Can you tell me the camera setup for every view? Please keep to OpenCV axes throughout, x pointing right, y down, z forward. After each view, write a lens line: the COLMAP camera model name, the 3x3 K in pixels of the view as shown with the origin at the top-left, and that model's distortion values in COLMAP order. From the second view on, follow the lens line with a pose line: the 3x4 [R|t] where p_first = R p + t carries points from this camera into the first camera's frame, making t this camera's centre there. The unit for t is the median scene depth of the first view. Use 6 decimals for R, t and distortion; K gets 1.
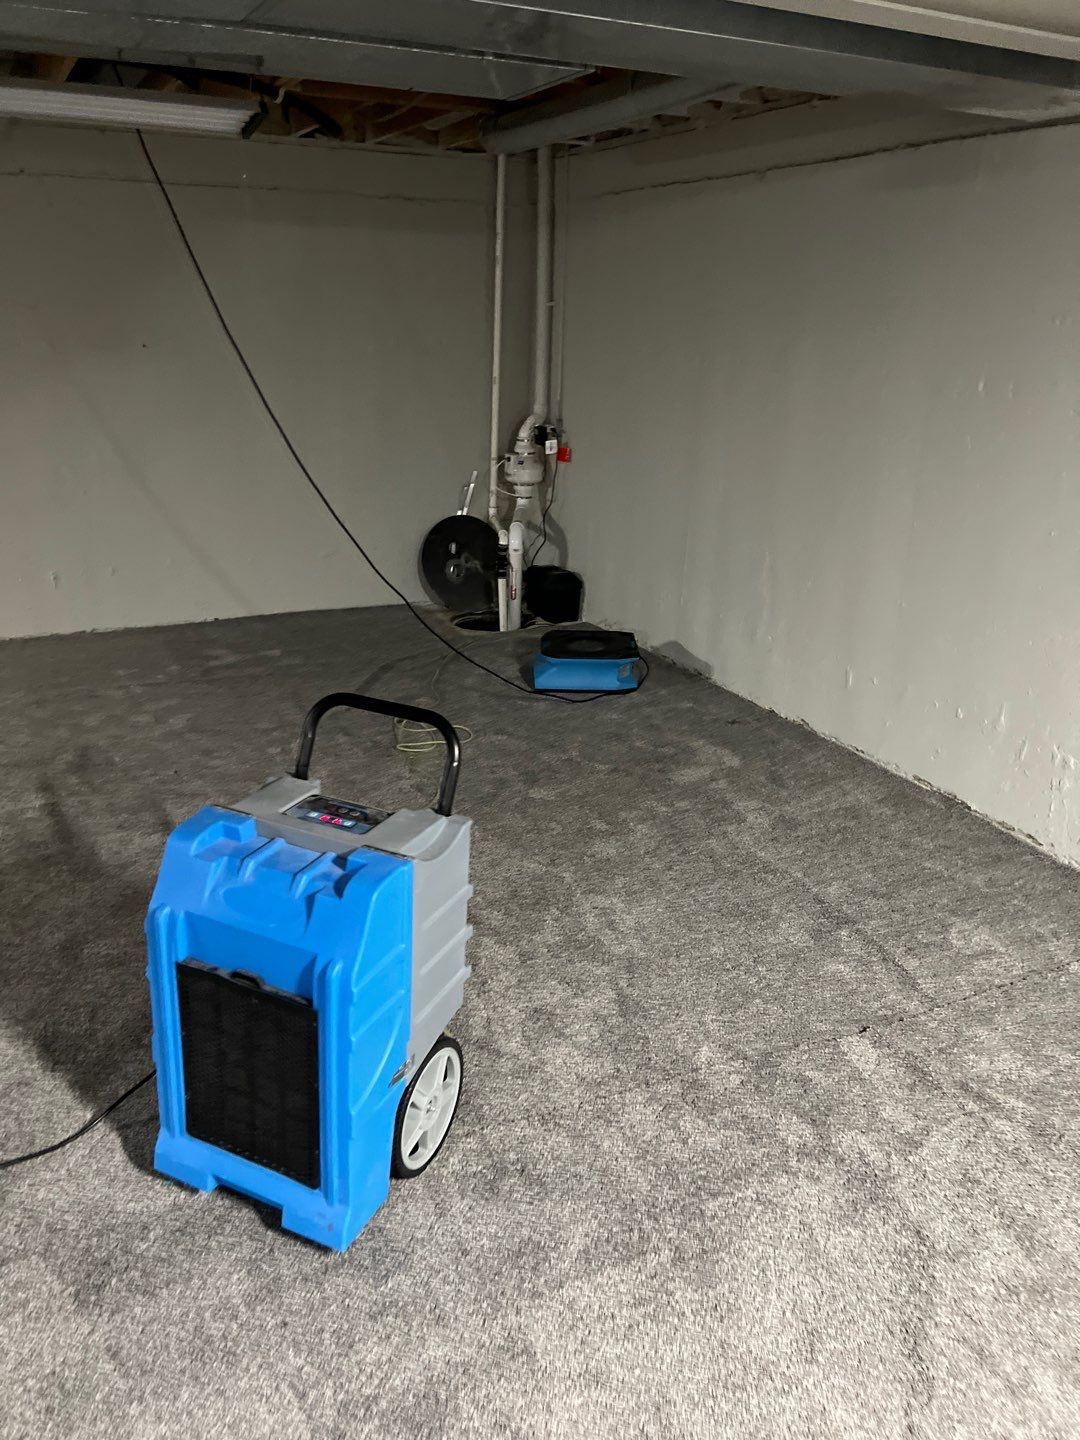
lens RADIAL K [[1072.7, 0, 534.5], [0, 1072.7, 744.7], [0, 0, 1]] dist [0.049521, -0.053643]
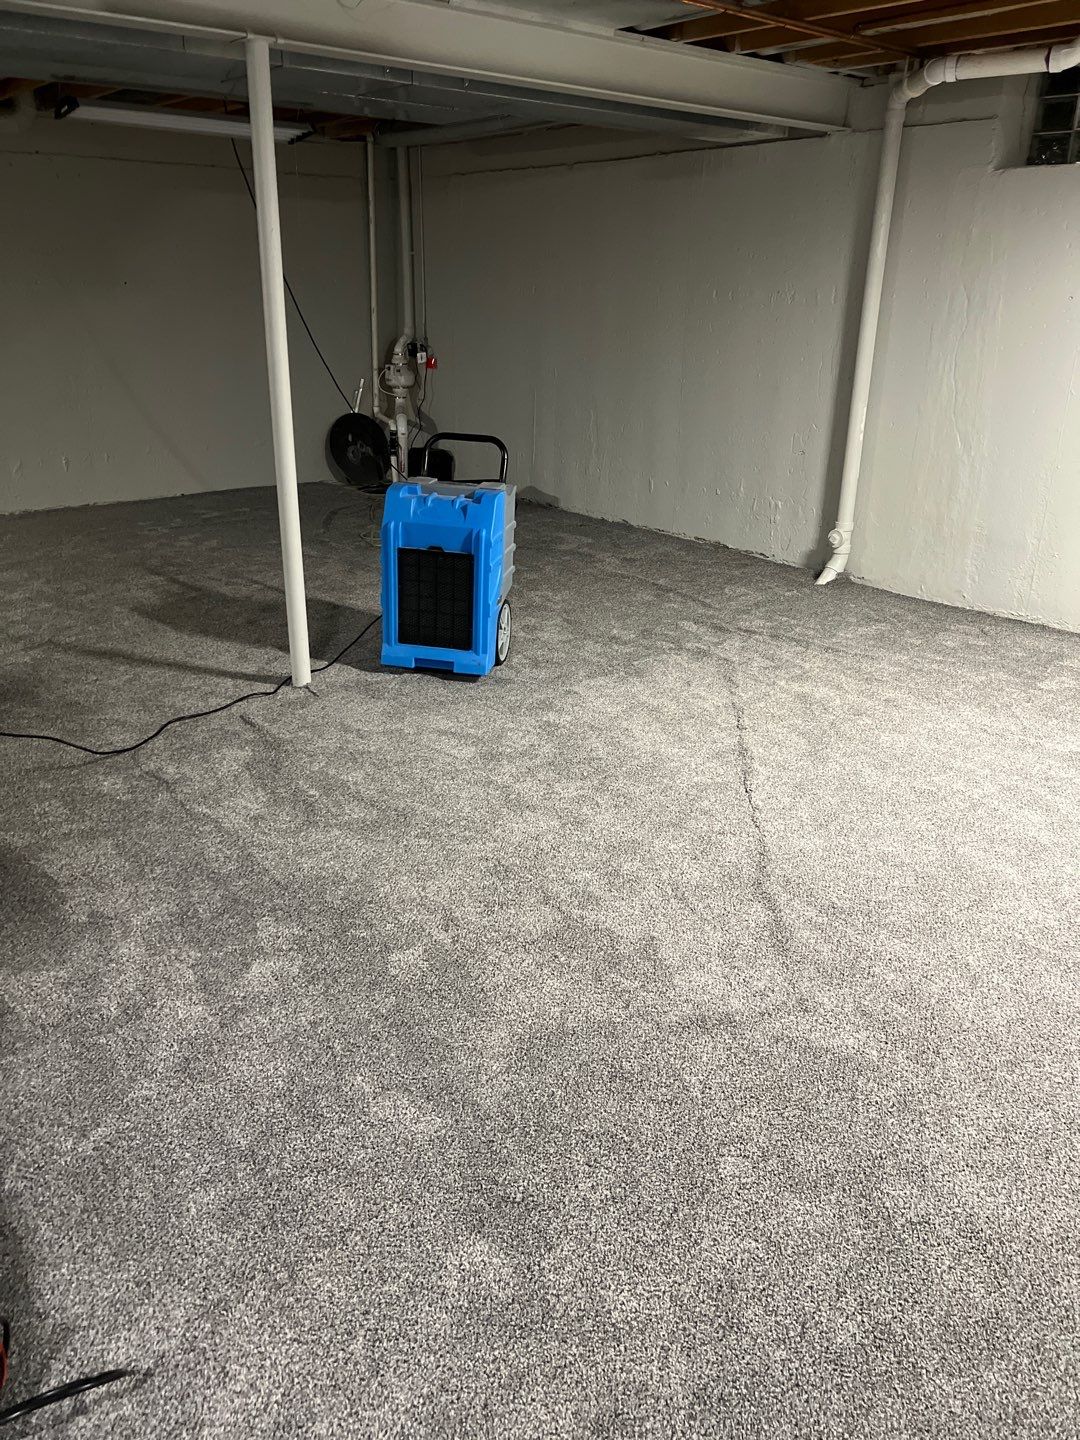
lens RADIAL K [[1072.7, 0, 534.5], [0, 1072.7, 744.7], [0, 0, 1]] dist [0.049521, -0.053643]
pose [[0.972313, -0.097861, 0.212206, -0.273048], [0.091663, 0.995031, 0.038877, 0.259459], [-0.214956, -0.018349, 0.976451, -0.574992]]
